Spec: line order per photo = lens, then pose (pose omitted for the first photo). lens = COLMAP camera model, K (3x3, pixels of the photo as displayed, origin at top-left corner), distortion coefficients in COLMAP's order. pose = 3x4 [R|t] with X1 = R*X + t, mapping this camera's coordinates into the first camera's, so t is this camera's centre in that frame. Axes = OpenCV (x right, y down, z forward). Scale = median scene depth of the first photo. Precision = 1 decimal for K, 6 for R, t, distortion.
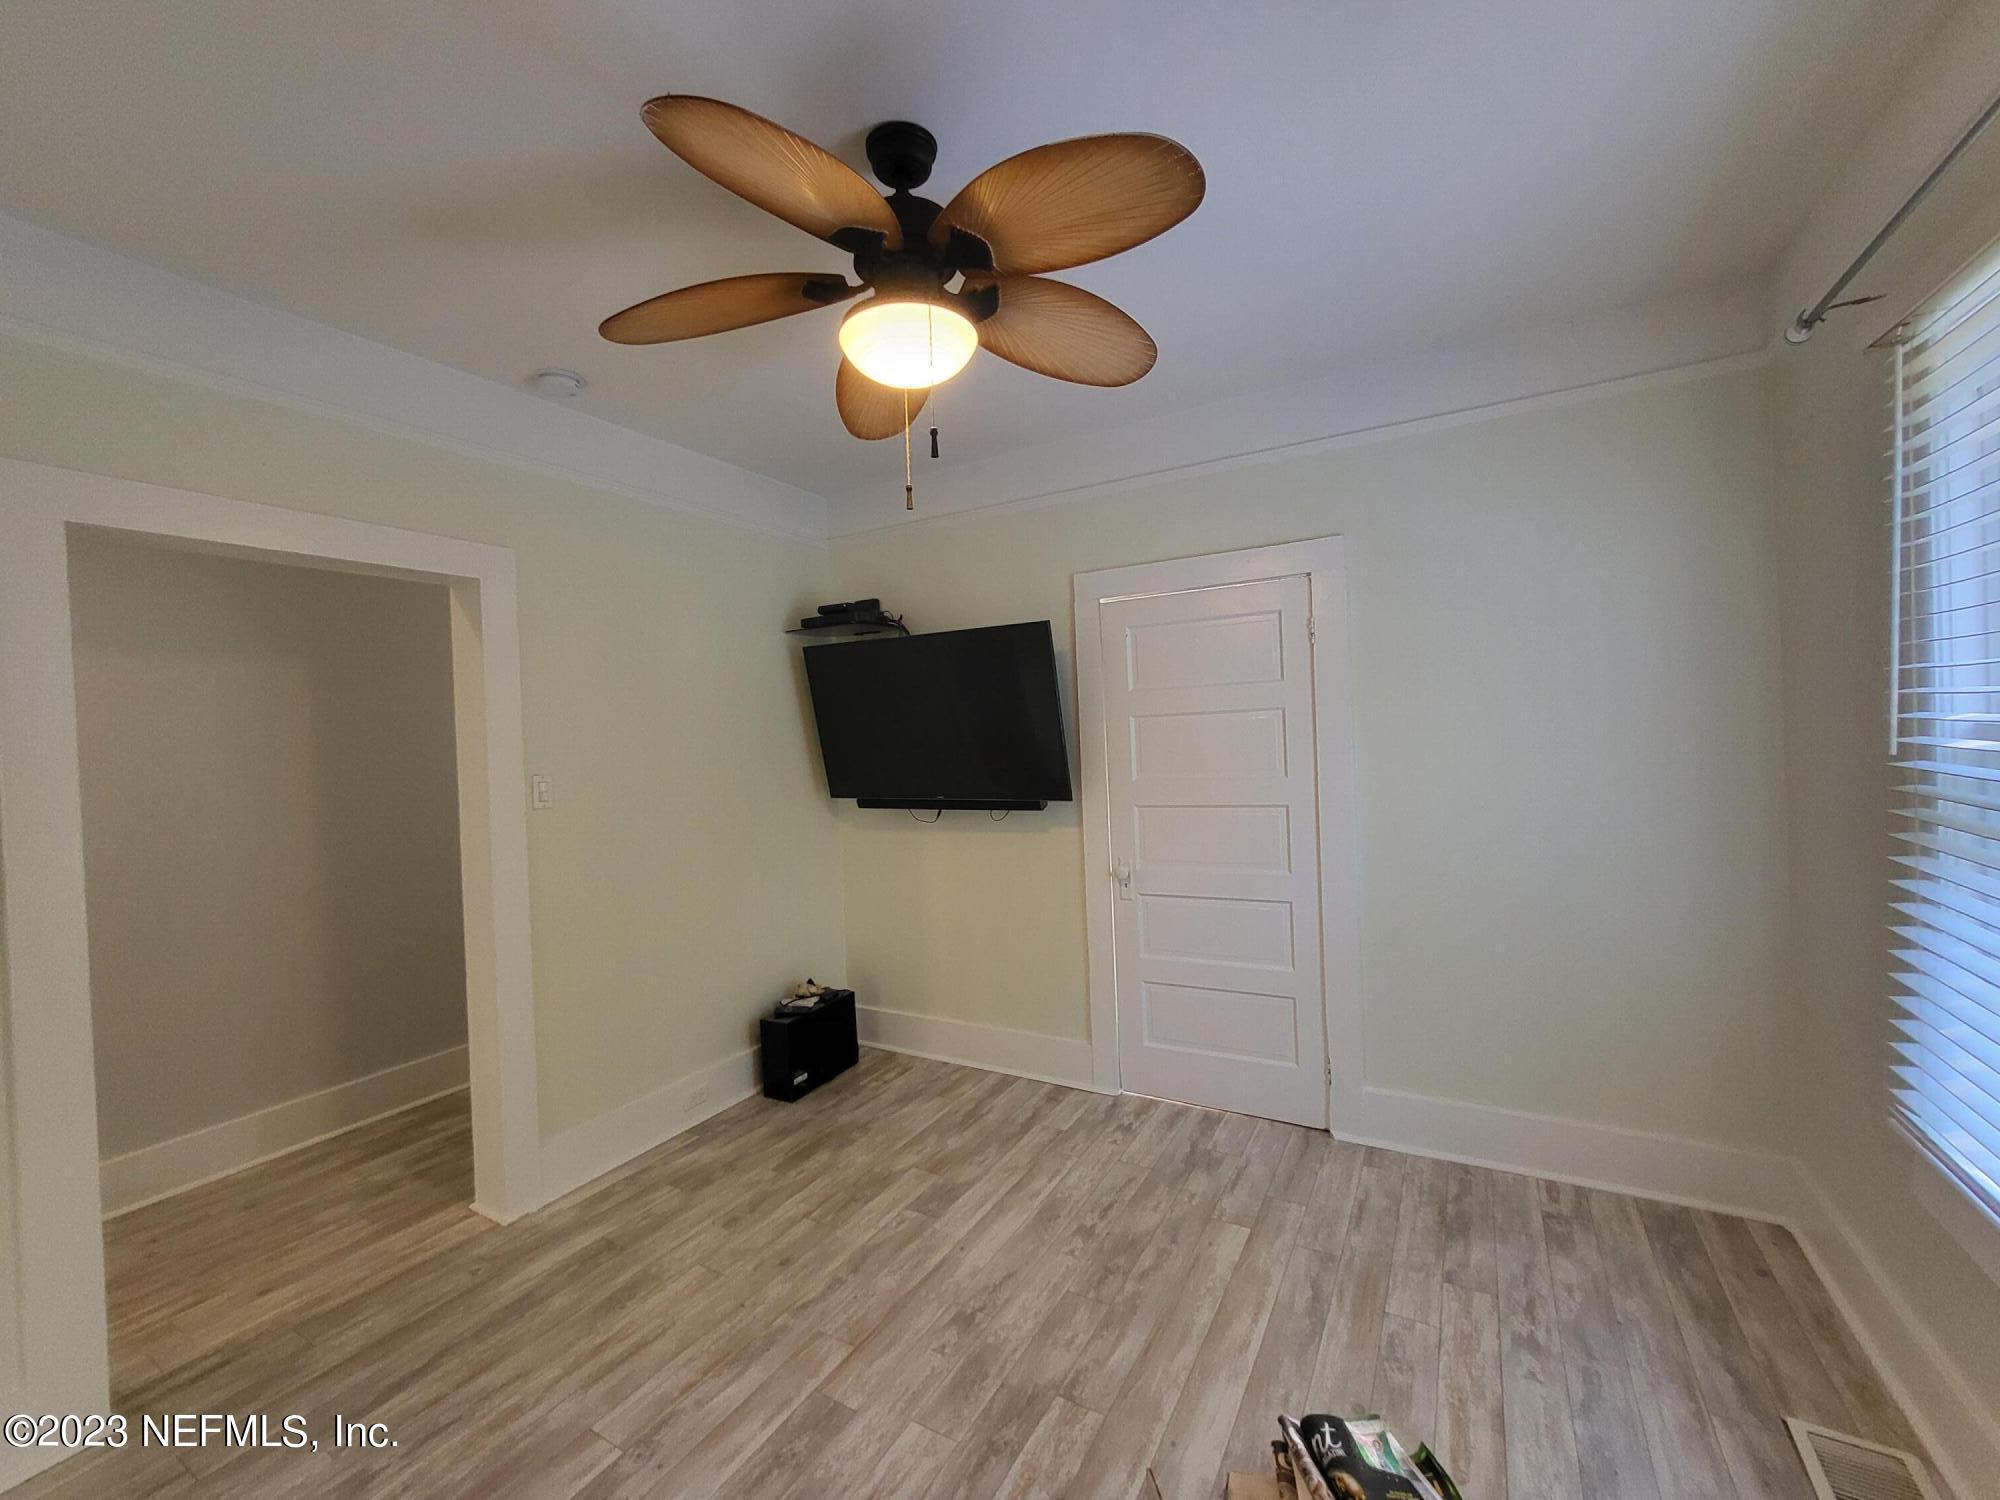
lens RADIAL K [[817.5, 0, 994.8], [0, 817.5, 750.6], [0, 0, 1]] dist [-0.001071, 0.000622]
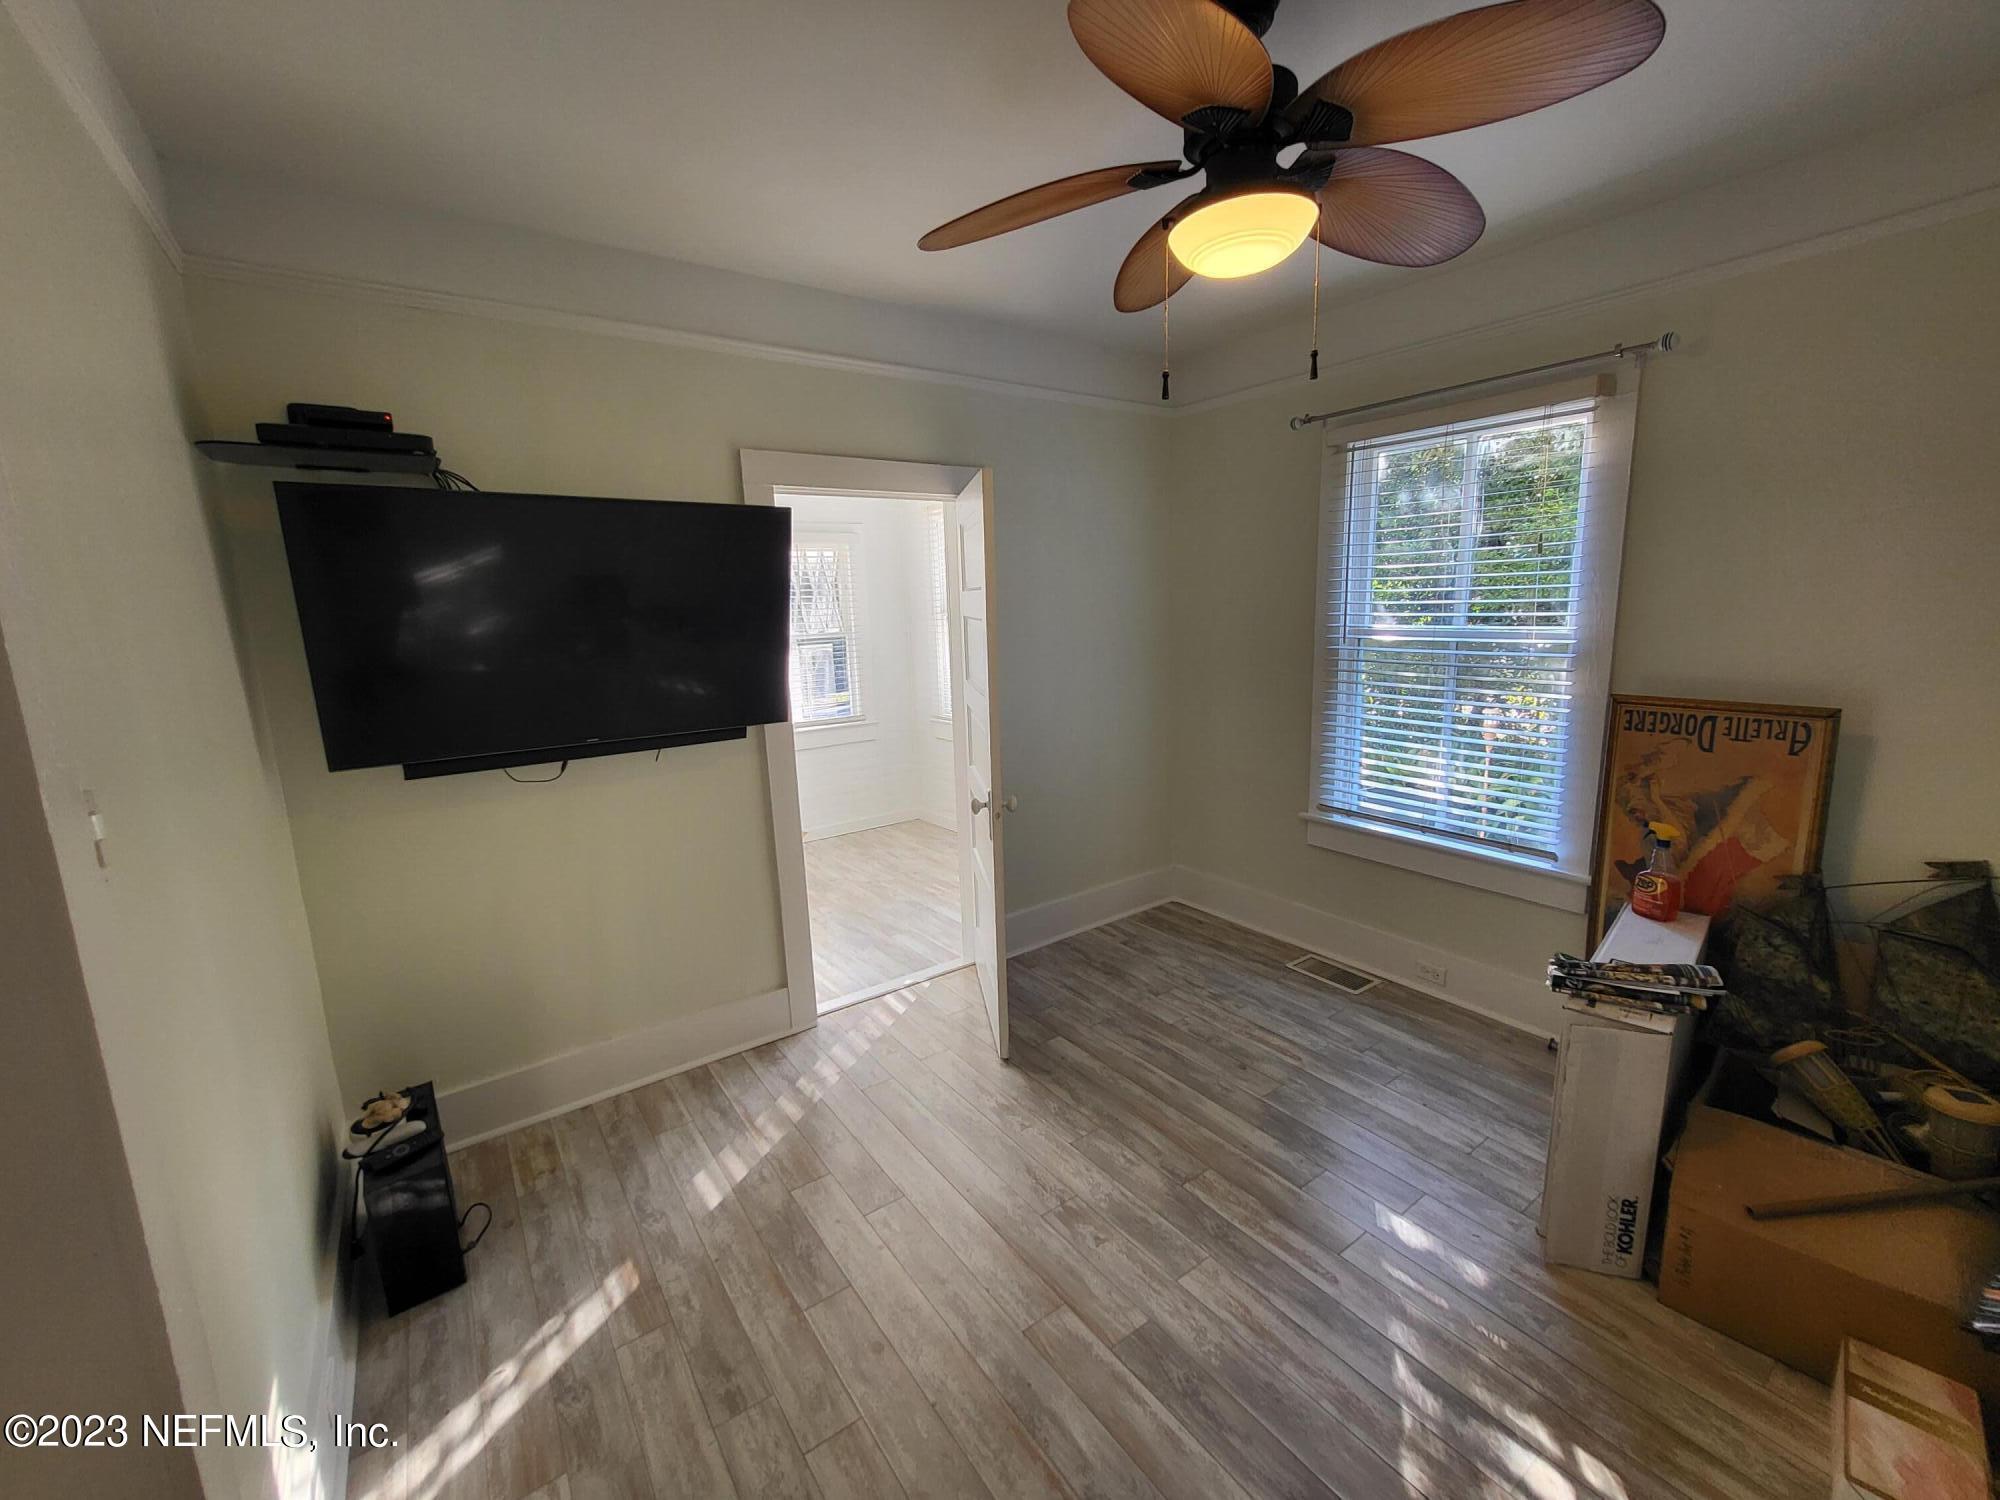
lens RADIAL K [[817.9, 0, 997.5], [0, 817.9, 744.9], [0, 0, 1]] dist [-0.000230, 0.000862]
pose [[0.410581, -0.130706, 0.902407, -0.857005], [0.037293, 0.991252, 0.126606, -0.022006], [-0.911061, -0.018329, 0.411864, 0.619695]]
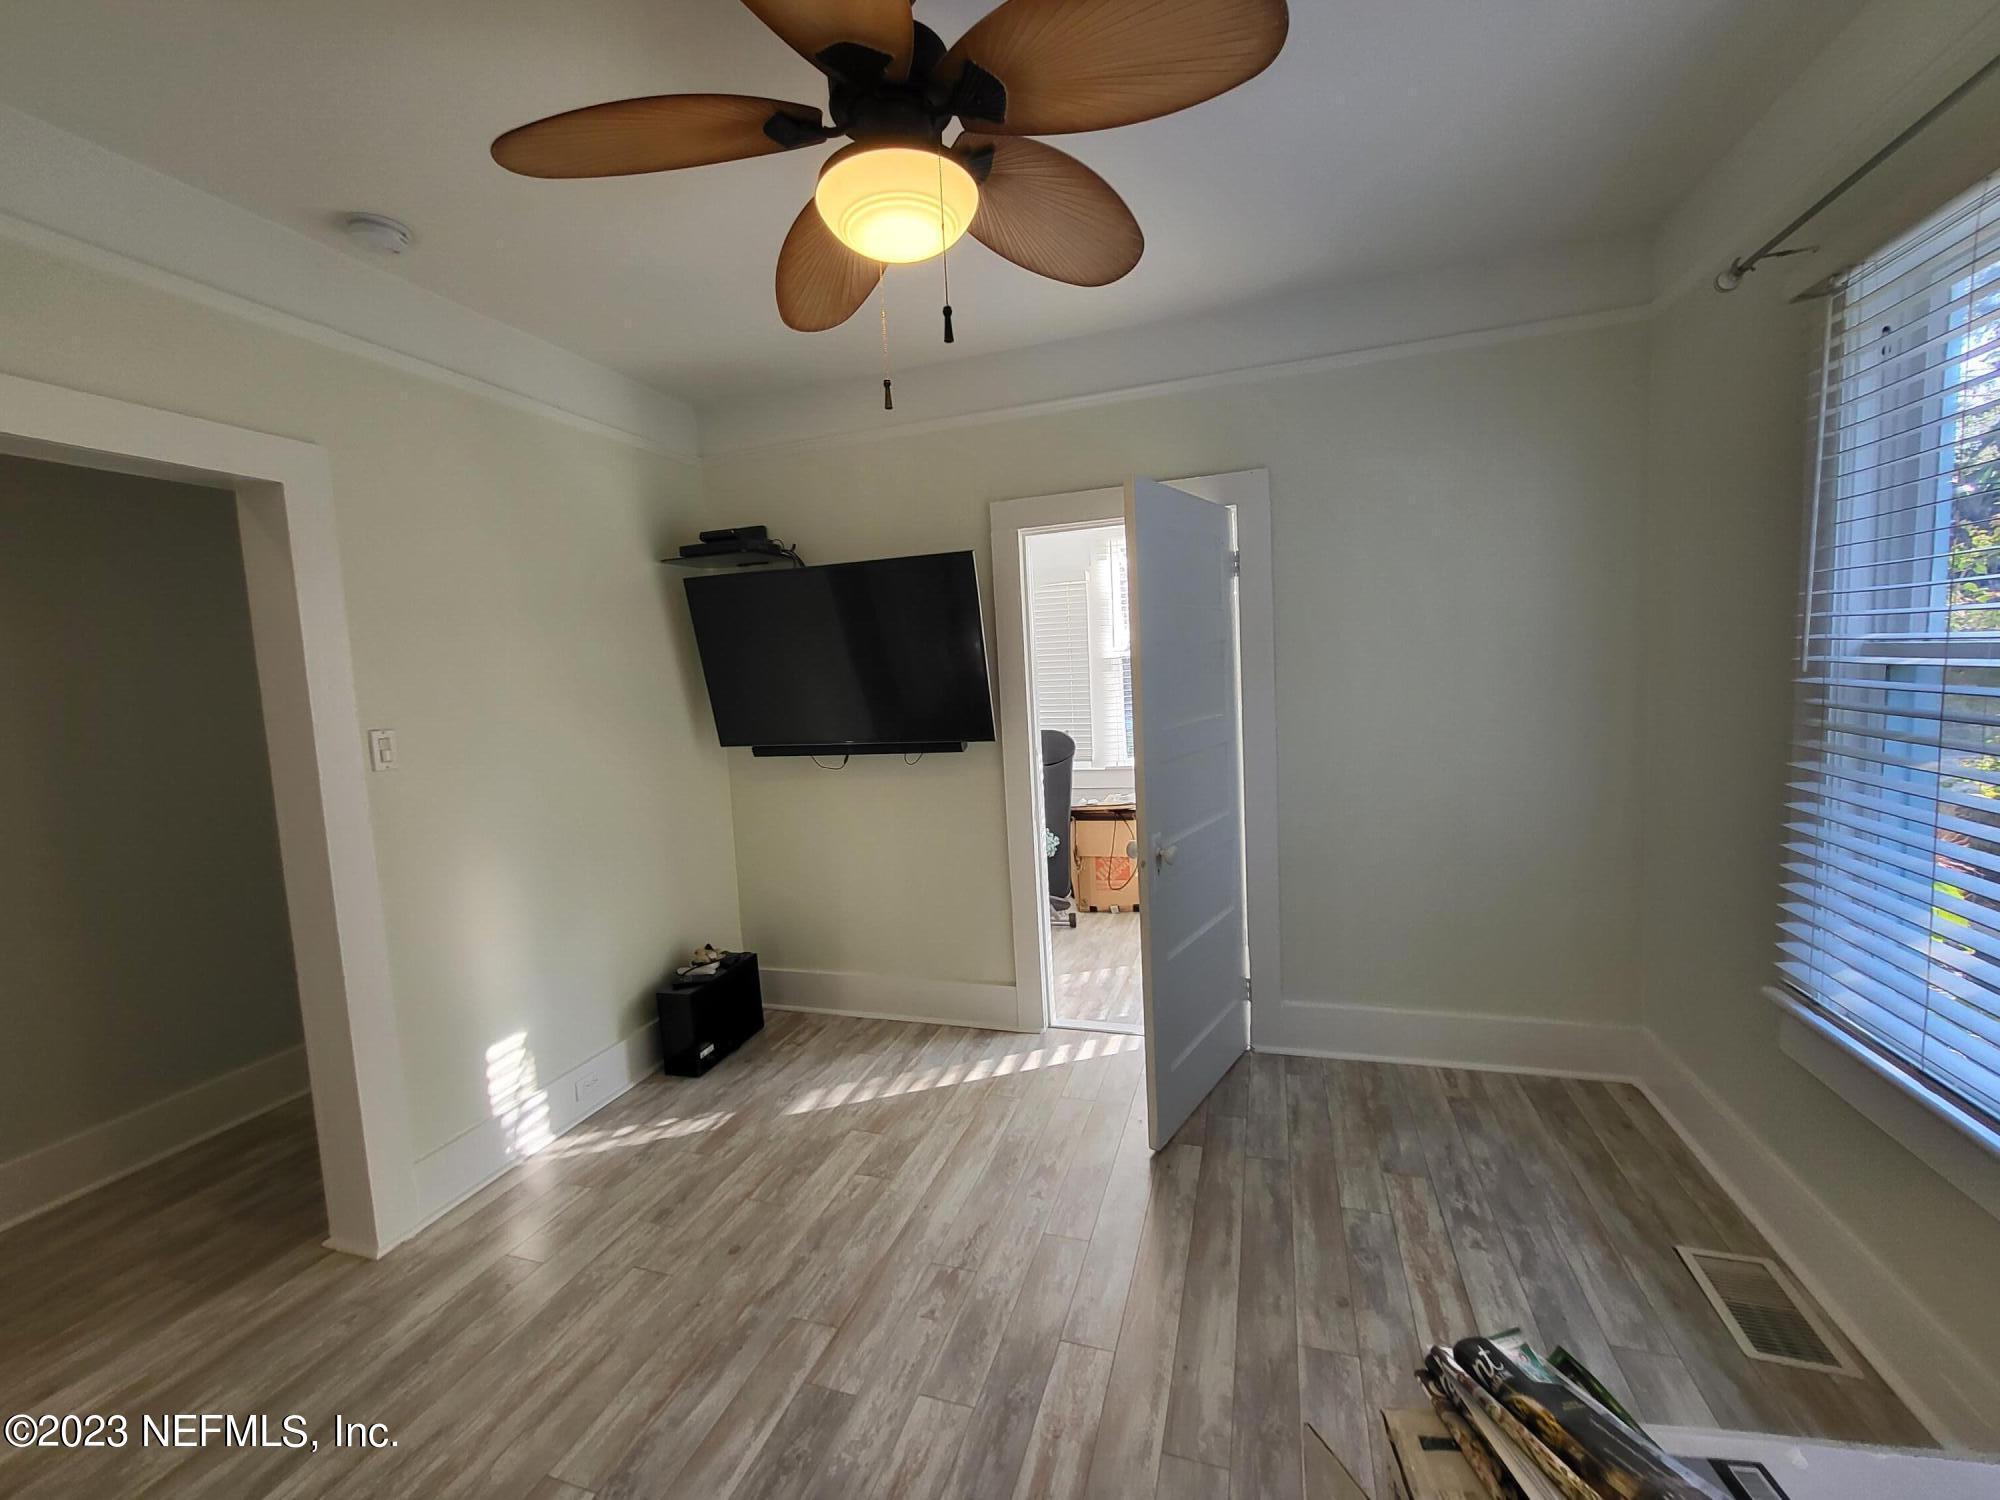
lens RADIAL K [[817.9, 0, 997.5], [0, 817.9, 744.9], [0, 0, 1]] dist [-0.000230, 0.000862]
pose [[0.978439, -0.032990, 0.203883, -0.143210], [0.020806, 0.997883, 0.061621, 0.010026], [-0.205485, -0.056050, 0.977054, 0.077269]]
